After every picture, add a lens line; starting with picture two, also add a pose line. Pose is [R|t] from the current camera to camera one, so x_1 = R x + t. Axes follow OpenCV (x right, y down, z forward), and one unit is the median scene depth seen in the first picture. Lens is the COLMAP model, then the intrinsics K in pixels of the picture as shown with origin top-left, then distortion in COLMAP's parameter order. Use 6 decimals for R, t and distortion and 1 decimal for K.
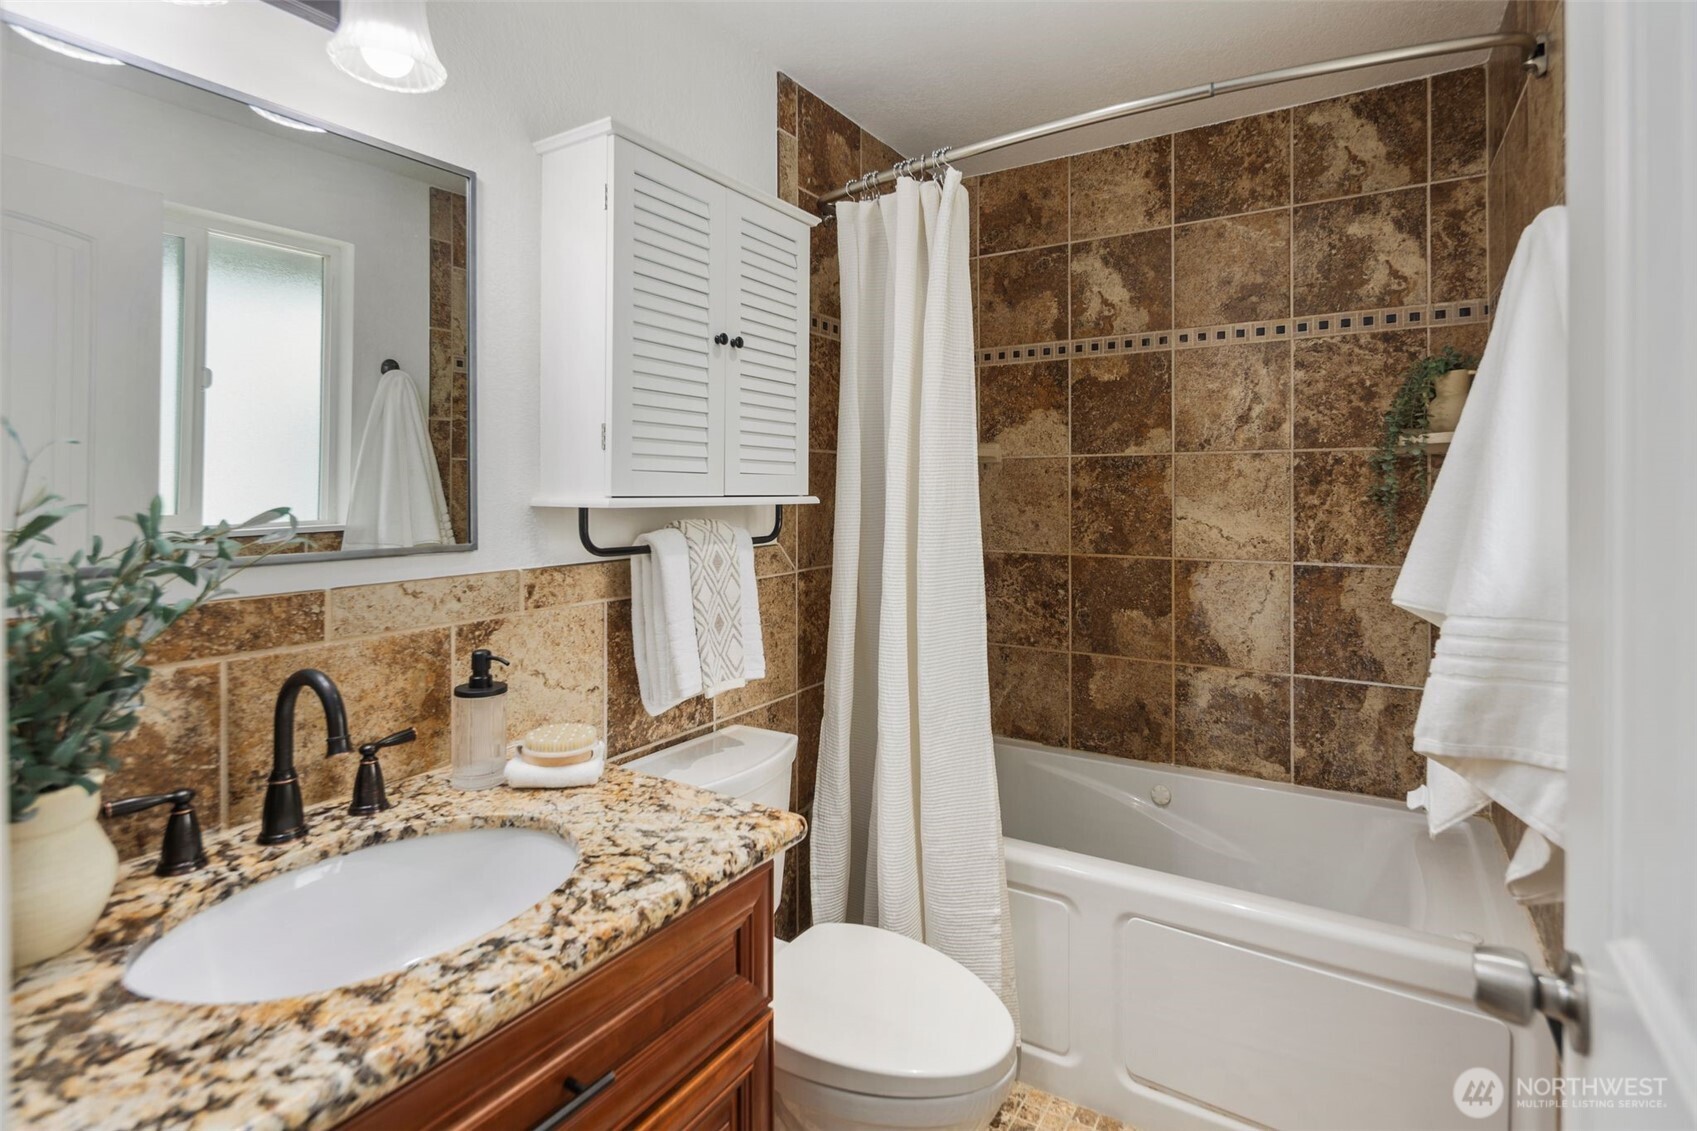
lens RADIAL K [[827.1, 0, 853.4], [0, 827.1, 485.5], [0, 0, 1]] dist [0.006574, -0.004737]
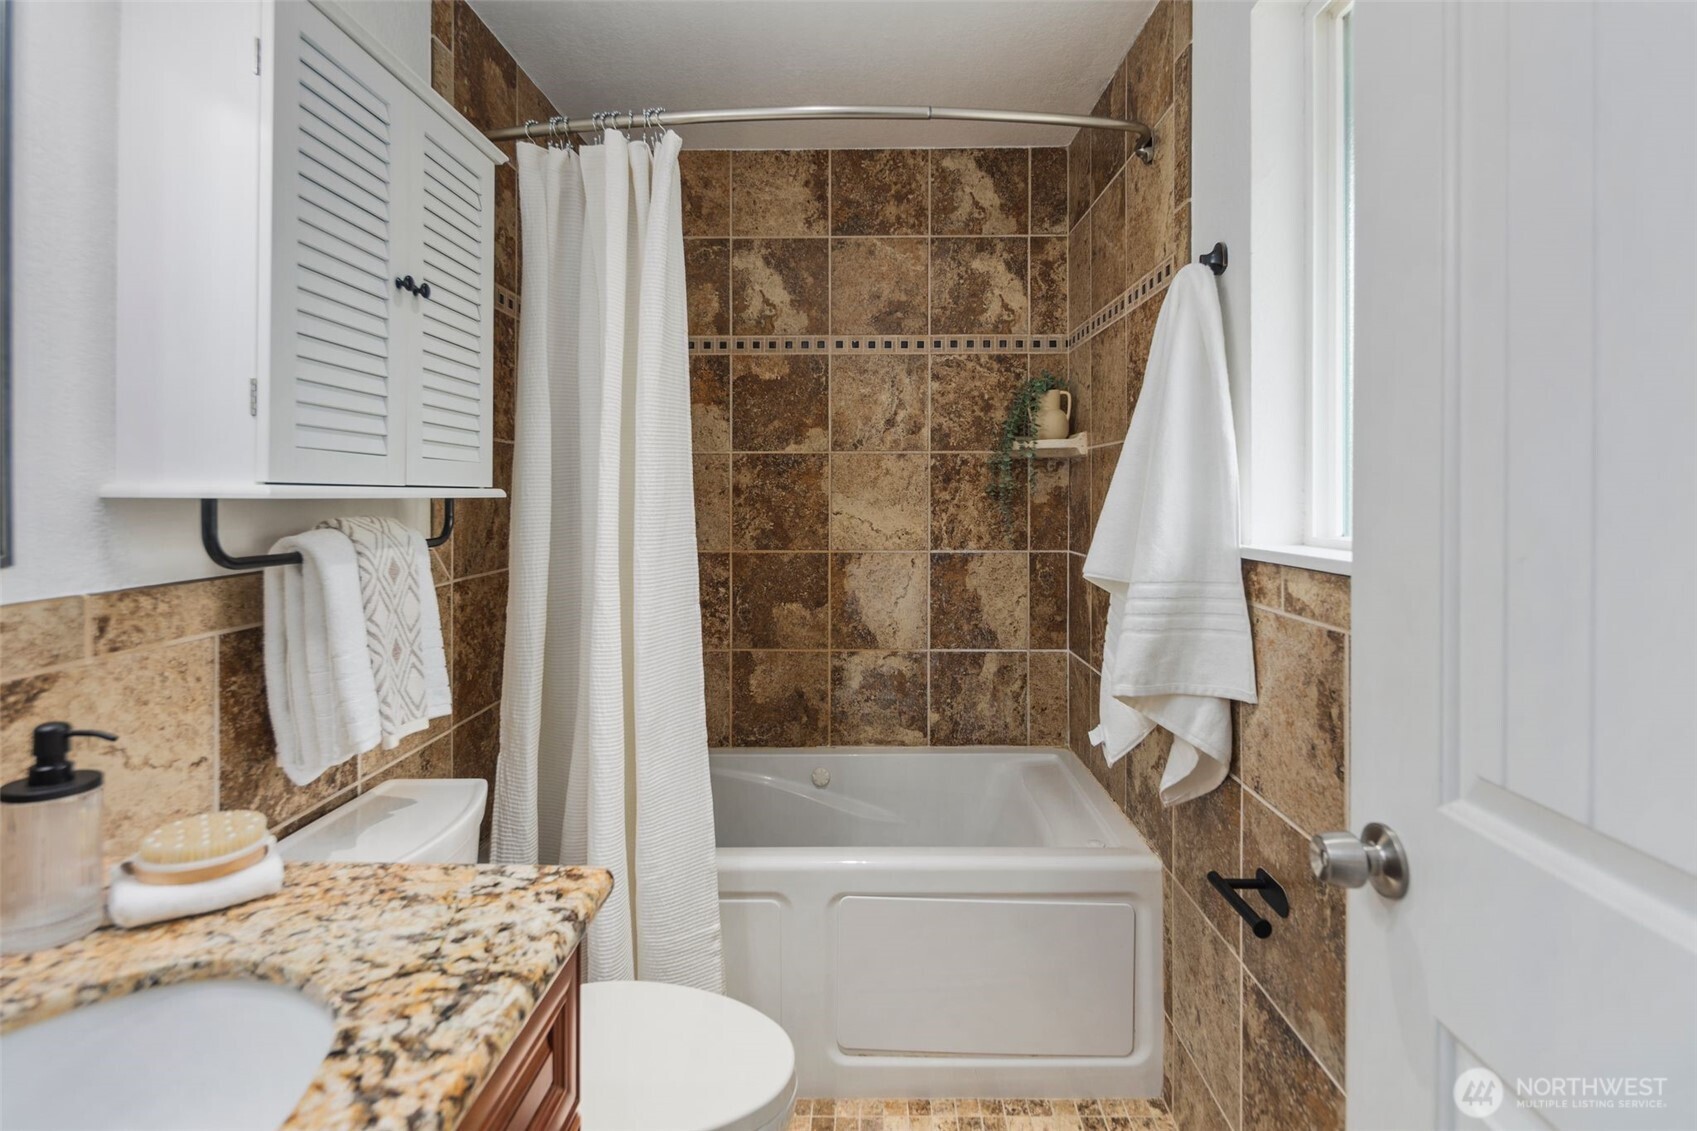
lens RADIAL K [[827.1, 0, 897.8], [0, 827.1, 489.4], [0, 0, 1]] dist [0.006574, -0.004737]
pose [[0.855666, 0.002872, 0.517521, -0.135360], [-0.004120, 0.999991, 0.001261, 0.010809], [-0.517512, -0.003211, 0.855670, 0.079079]]
